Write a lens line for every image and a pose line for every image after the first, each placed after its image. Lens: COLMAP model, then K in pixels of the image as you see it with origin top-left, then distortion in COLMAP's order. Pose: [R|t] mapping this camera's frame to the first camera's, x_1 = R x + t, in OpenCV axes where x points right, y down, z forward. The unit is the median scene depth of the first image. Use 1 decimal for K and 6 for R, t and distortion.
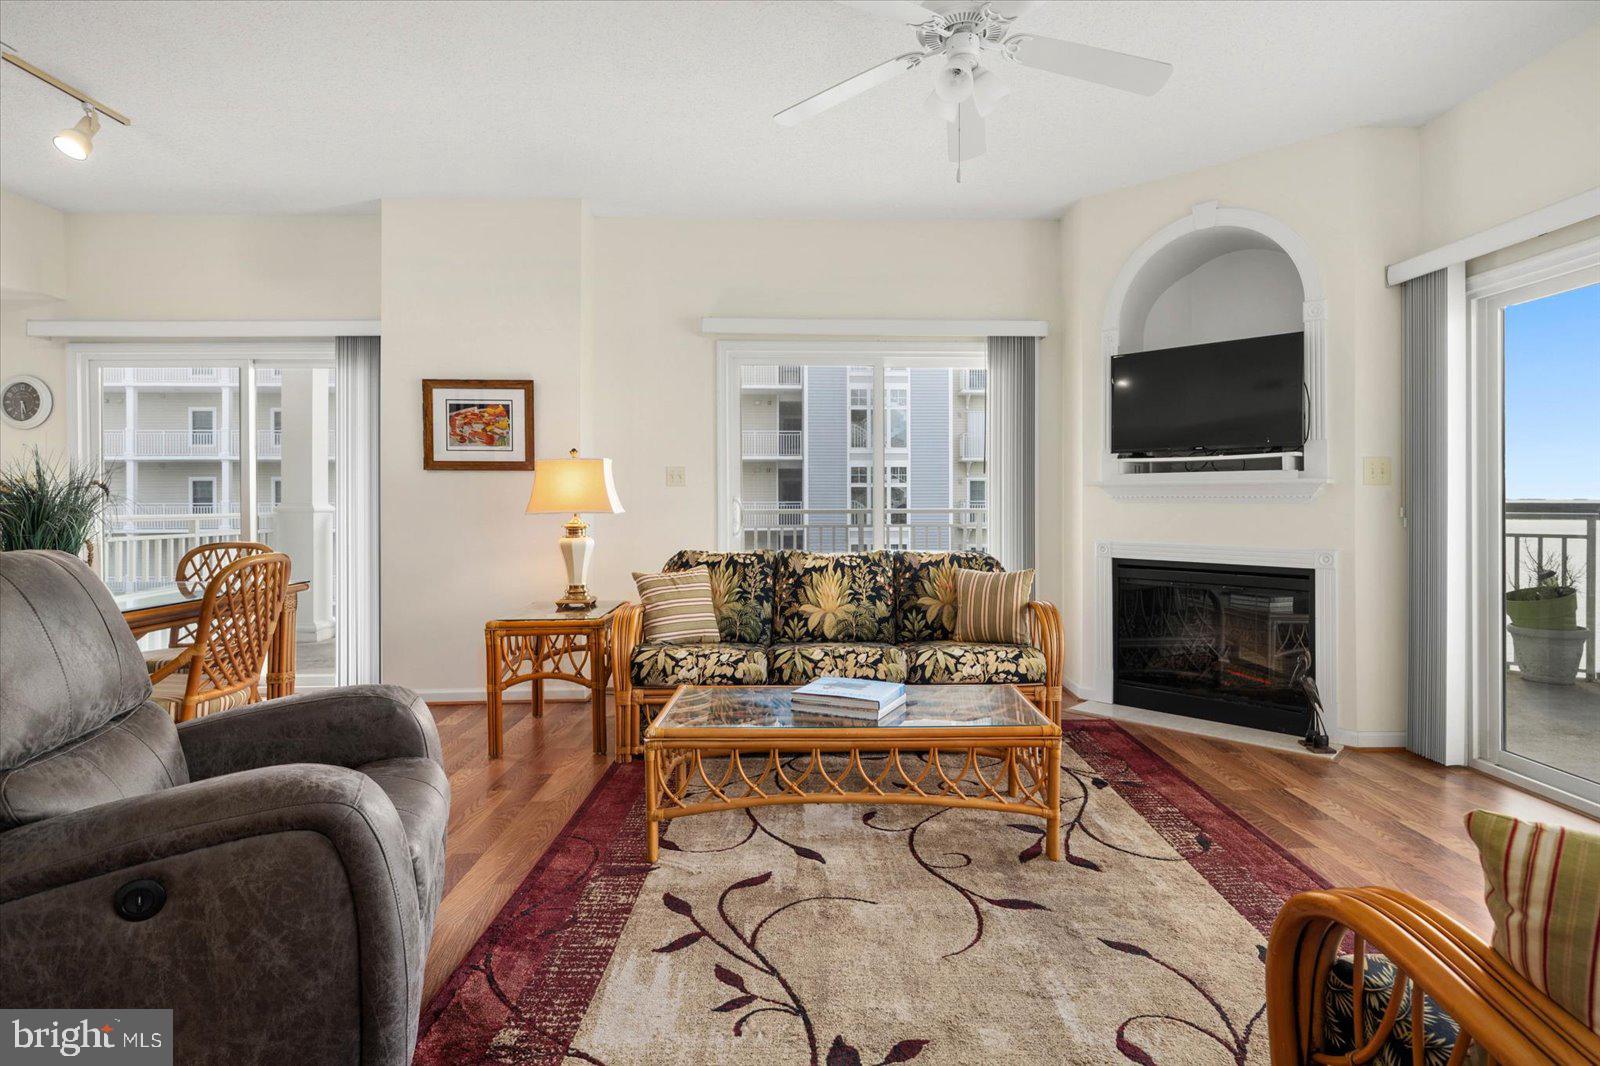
lens RADIAL K [[829.8, 0, 840.3], [0, 829.8, 509.5], [0, 0, 1]] dist [0.000918, 0.000274]
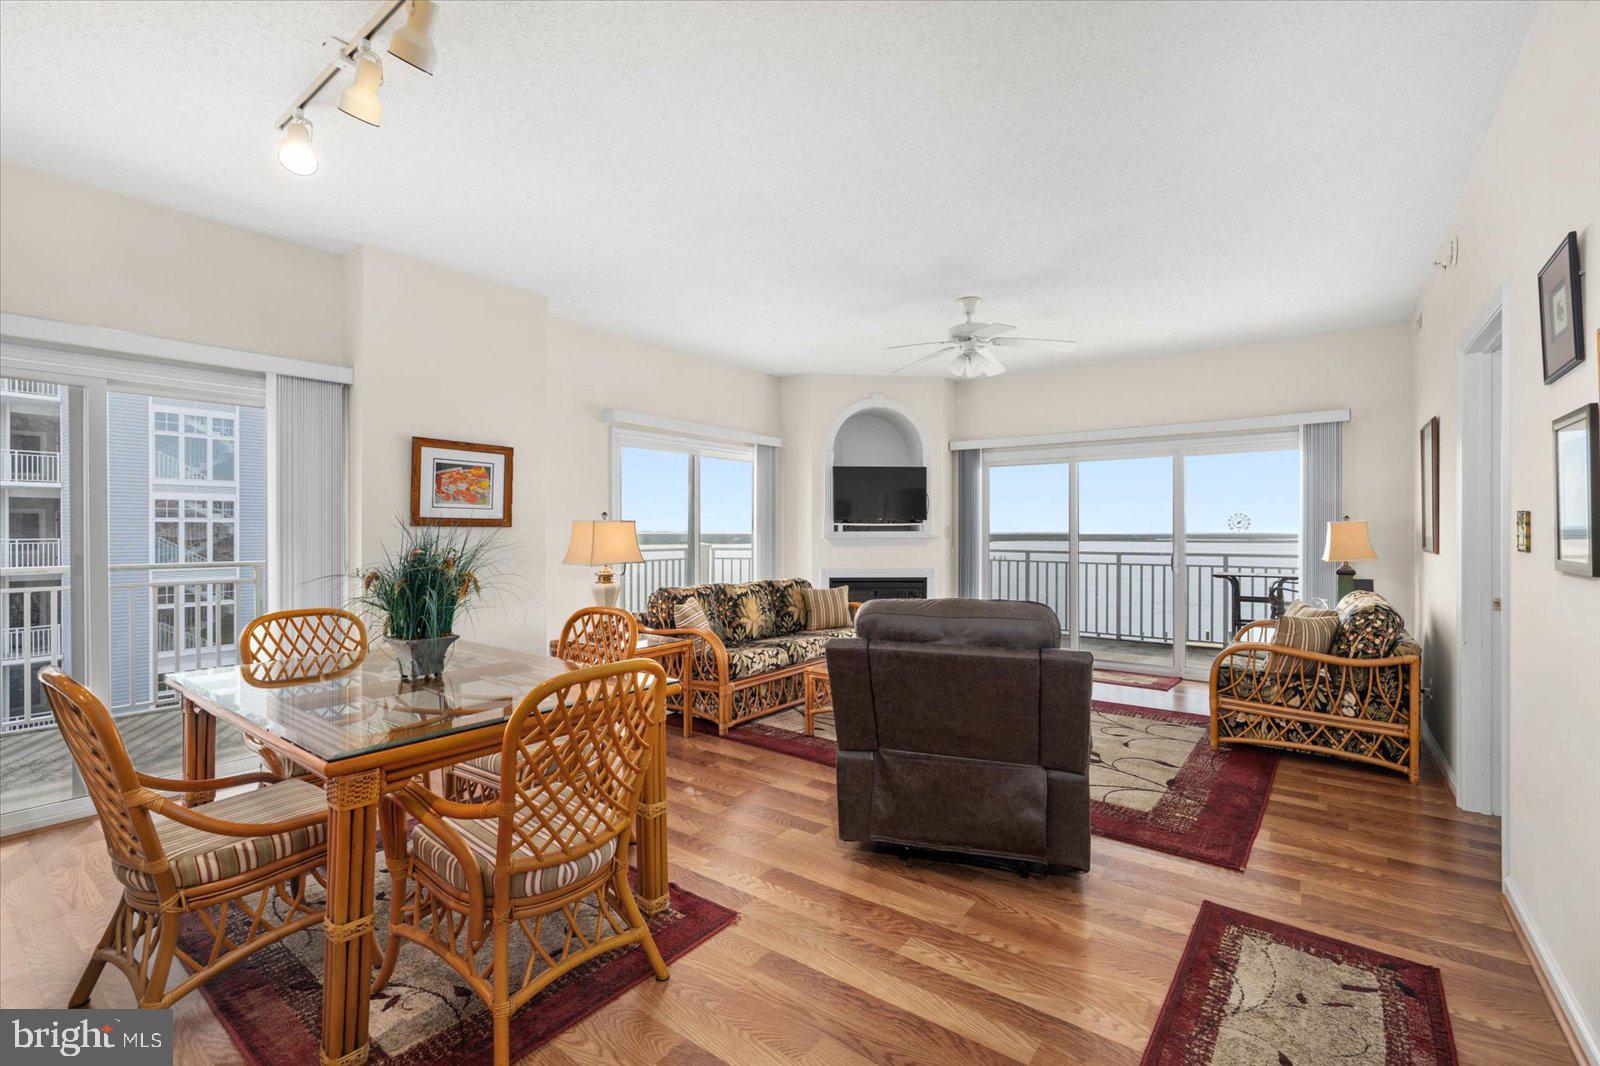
lens RADIAL K [[696.4, 0, 791.8], [0, 696.4, 530.5], [0, 0, 1]] dist [0.003347, -0.000039]
pose [[0.638738, 0.002816, 0.769419, -0.858623], [0.009246, 0.999893, -0.011336, -0.027609], [-0.769369, 0.014355, 0.638644, 0.098413]]
